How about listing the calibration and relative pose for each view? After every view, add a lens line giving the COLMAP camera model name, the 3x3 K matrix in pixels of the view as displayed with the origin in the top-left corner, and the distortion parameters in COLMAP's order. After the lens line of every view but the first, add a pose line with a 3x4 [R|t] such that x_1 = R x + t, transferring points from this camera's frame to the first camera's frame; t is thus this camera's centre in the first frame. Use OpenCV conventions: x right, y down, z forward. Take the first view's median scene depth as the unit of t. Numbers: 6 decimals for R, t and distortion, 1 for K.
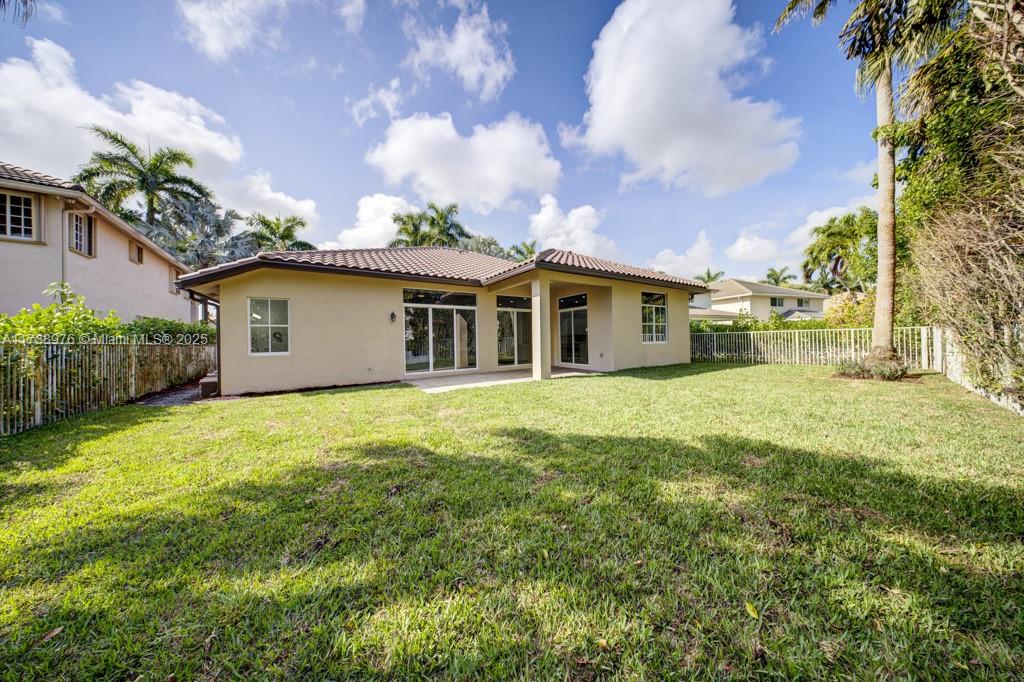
lens RADIAL K [[301.9, 0, 512.9], [0, 301.9, 336.7], [0, 0, 1]] dist [0.000572, -0.001362]
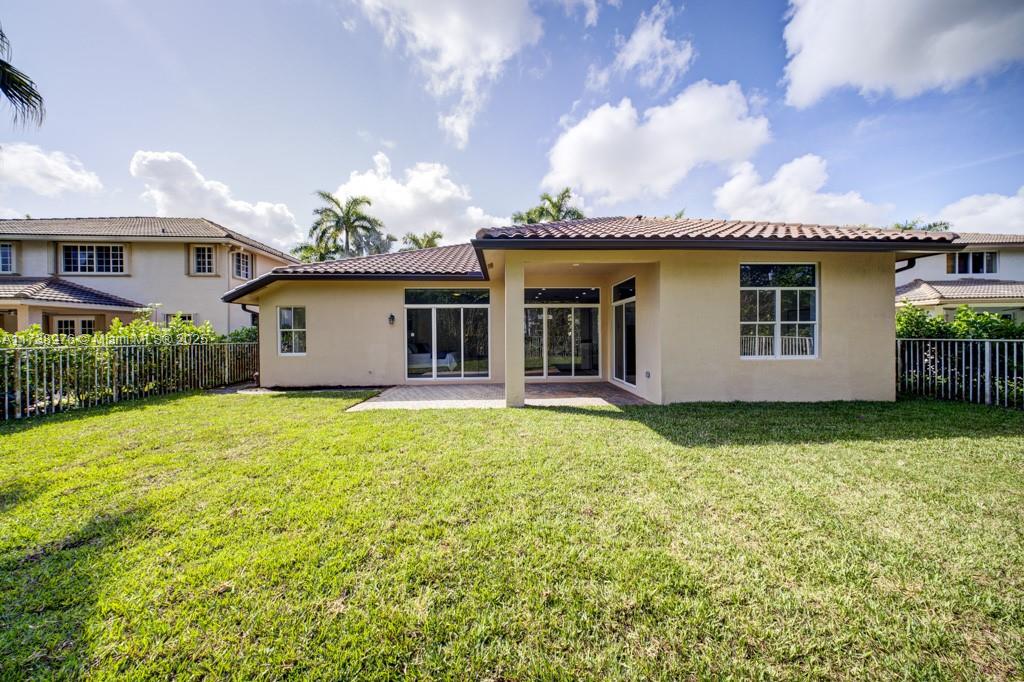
lens RADIAL K [[314.4, 0, 512.0], [0, 314.4, 341.0], [0, 0, 1]] dist [0.000869, 0.000064]
pose [[0.855214, 0.017700, -0.517974, 0.362293], [-0.008114, 0.999751, 0.020766, -0.015856], [0.518212, -0.013557, 0.855145, 0.271638]]
